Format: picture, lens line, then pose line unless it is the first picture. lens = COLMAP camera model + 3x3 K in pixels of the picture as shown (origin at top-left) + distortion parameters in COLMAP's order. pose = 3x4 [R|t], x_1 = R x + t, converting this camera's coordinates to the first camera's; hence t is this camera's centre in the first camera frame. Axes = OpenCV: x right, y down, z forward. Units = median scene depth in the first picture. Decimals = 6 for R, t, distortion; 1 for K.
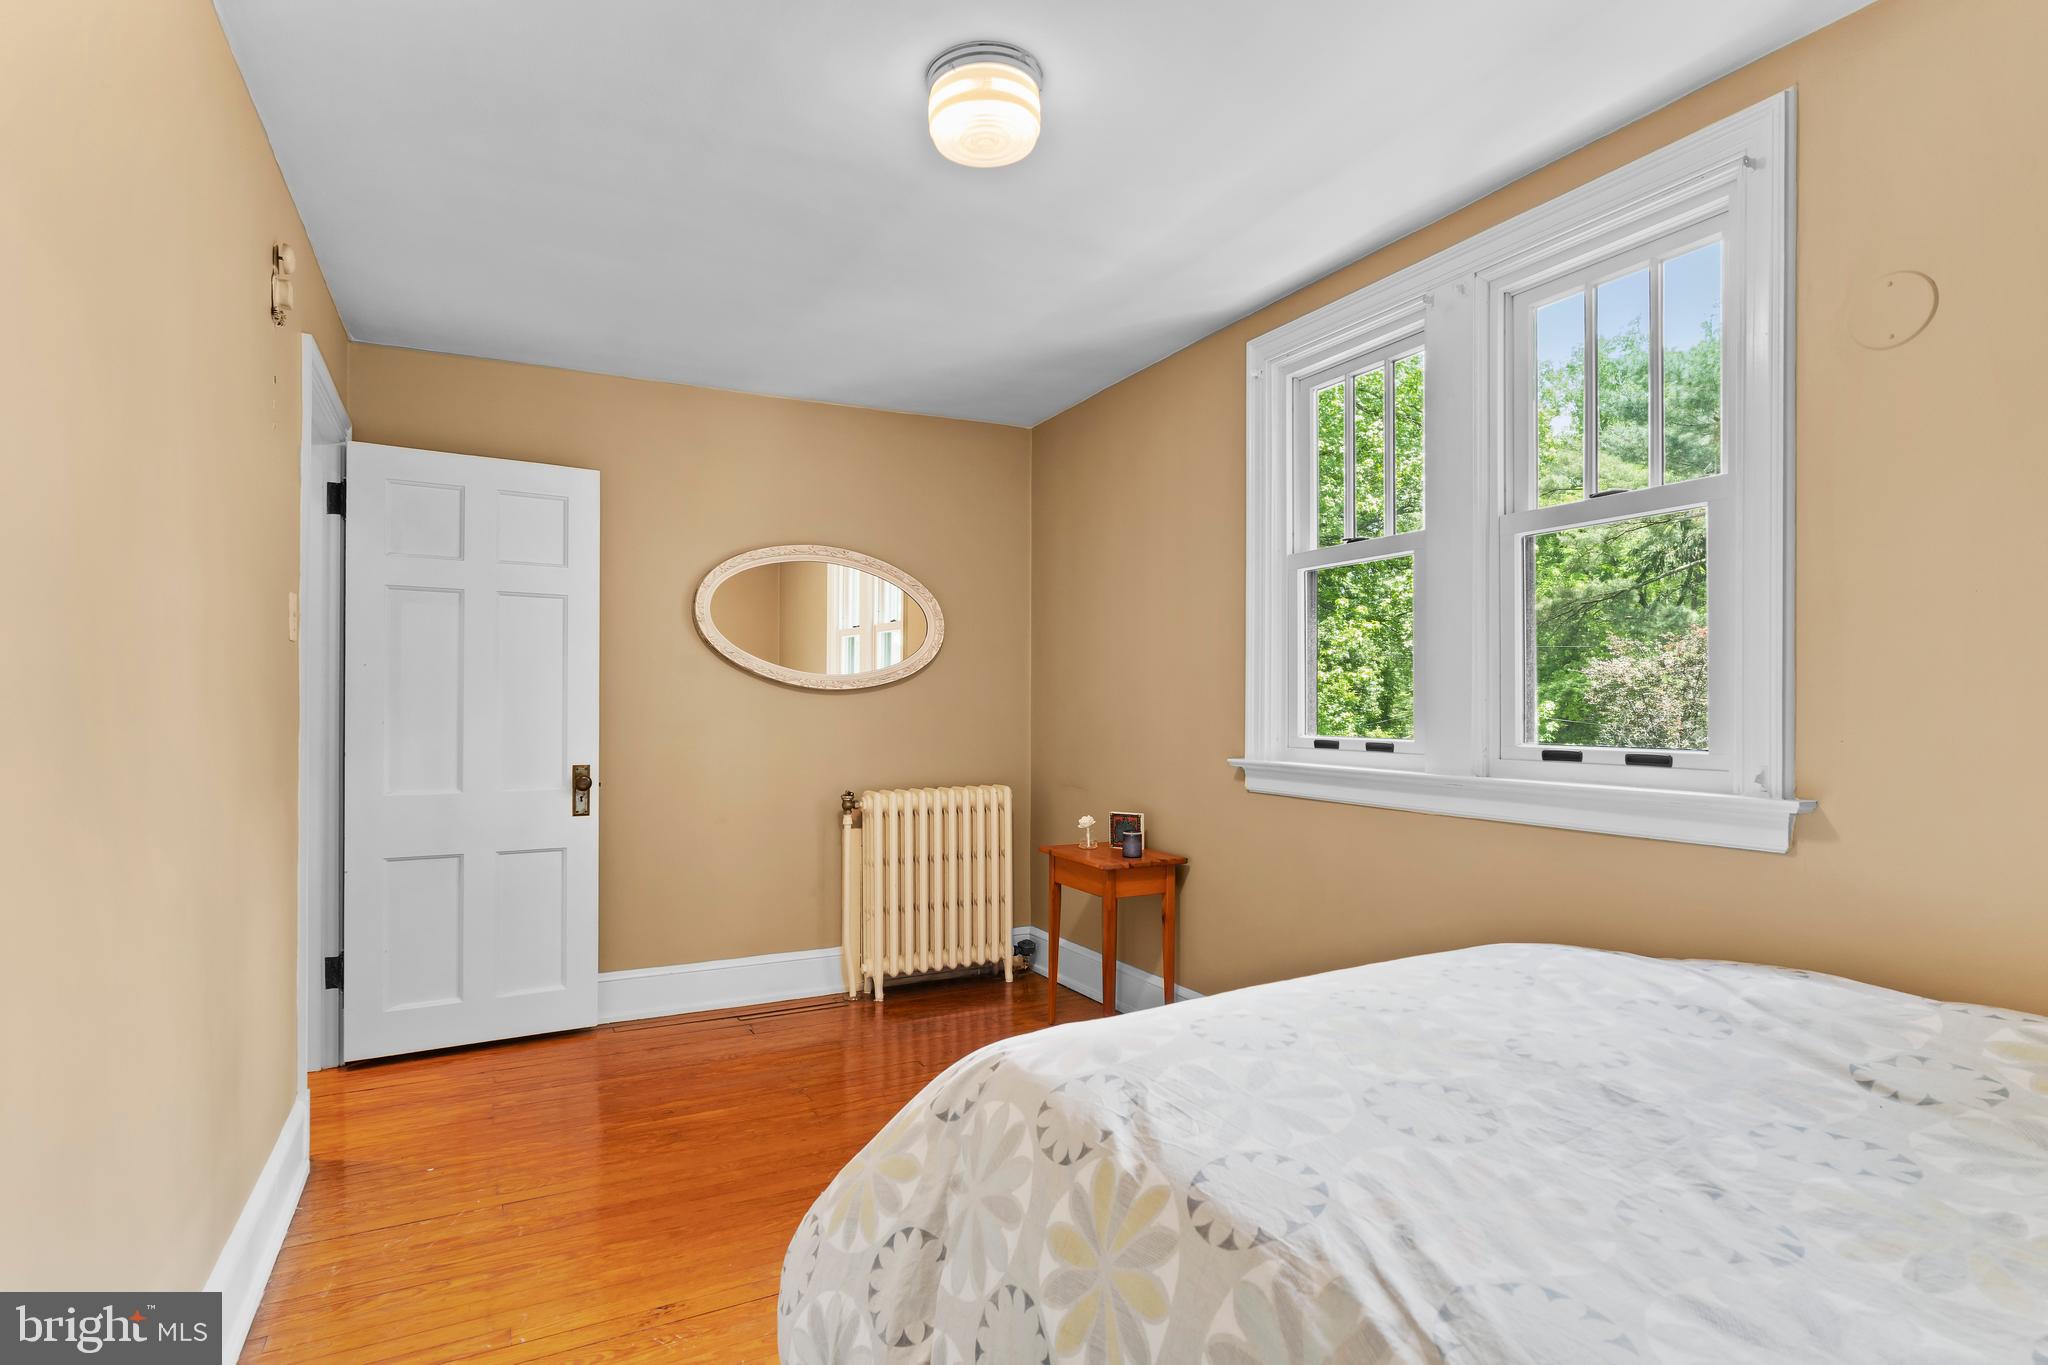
lens RADIAL K [[1053.4, 0, 1024.0], [0, 1053.4, 682.5], [0, 0, 1]] dist [-0.006418, 0.000454]
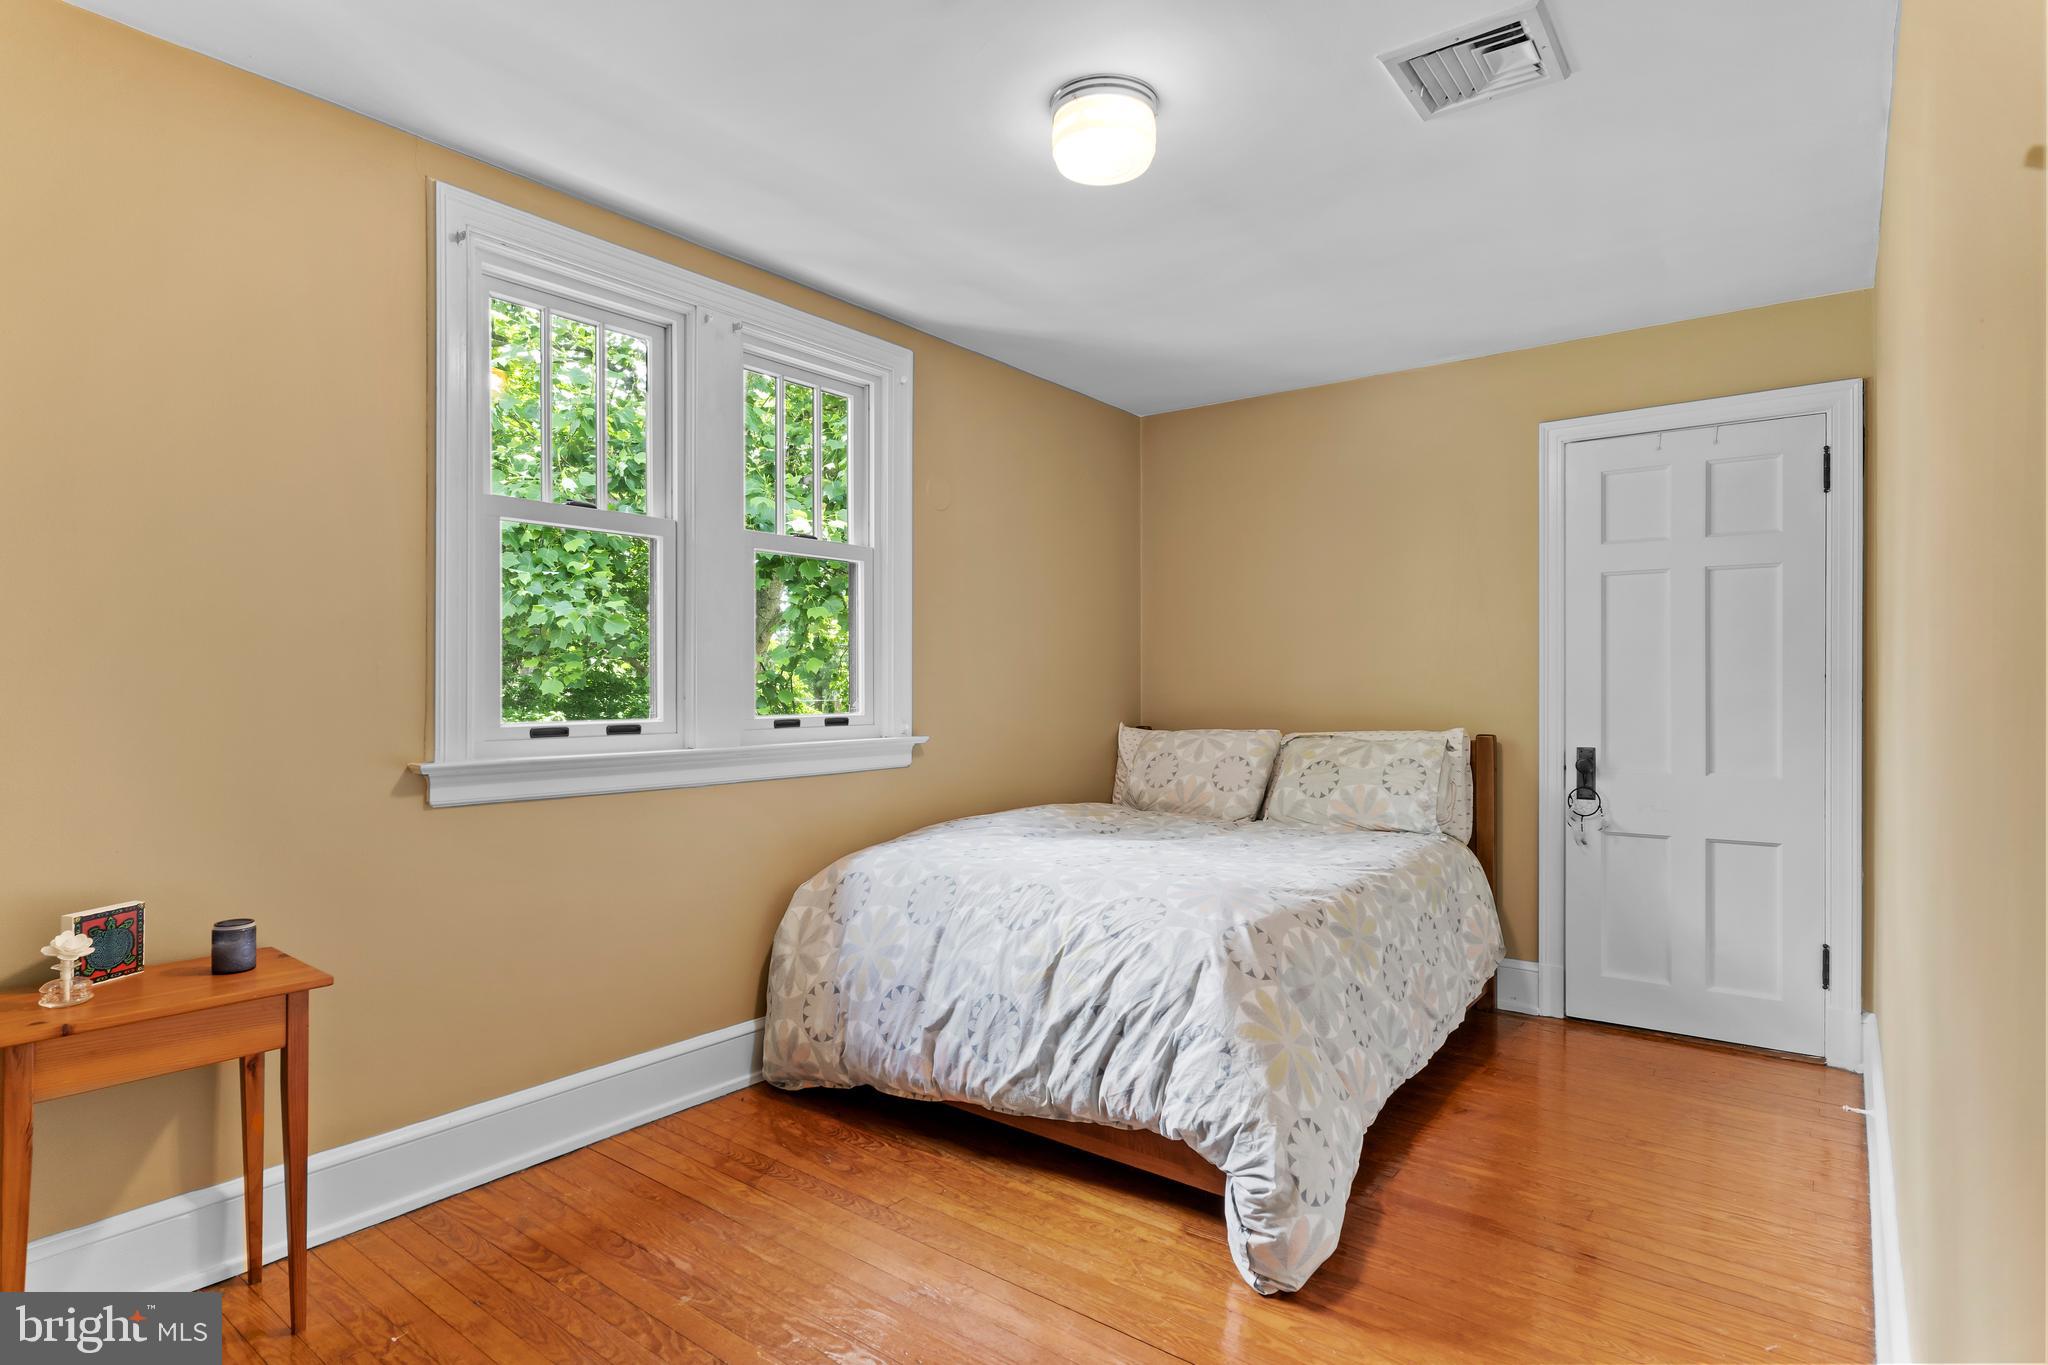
lens RADIAL K [[1053.4, 0, 1024.0], [0, 1053.4, 682.5], [0, 0, 1]] dist [-0.006418, 0.000454]
pose [[-0.459423, -0.006026, 0.888197, -0.787739], [-0.025002, 0.999668, -0.006150, 0.018494], [-0.887866, -0.025032, -0.459421, 1.313968]]
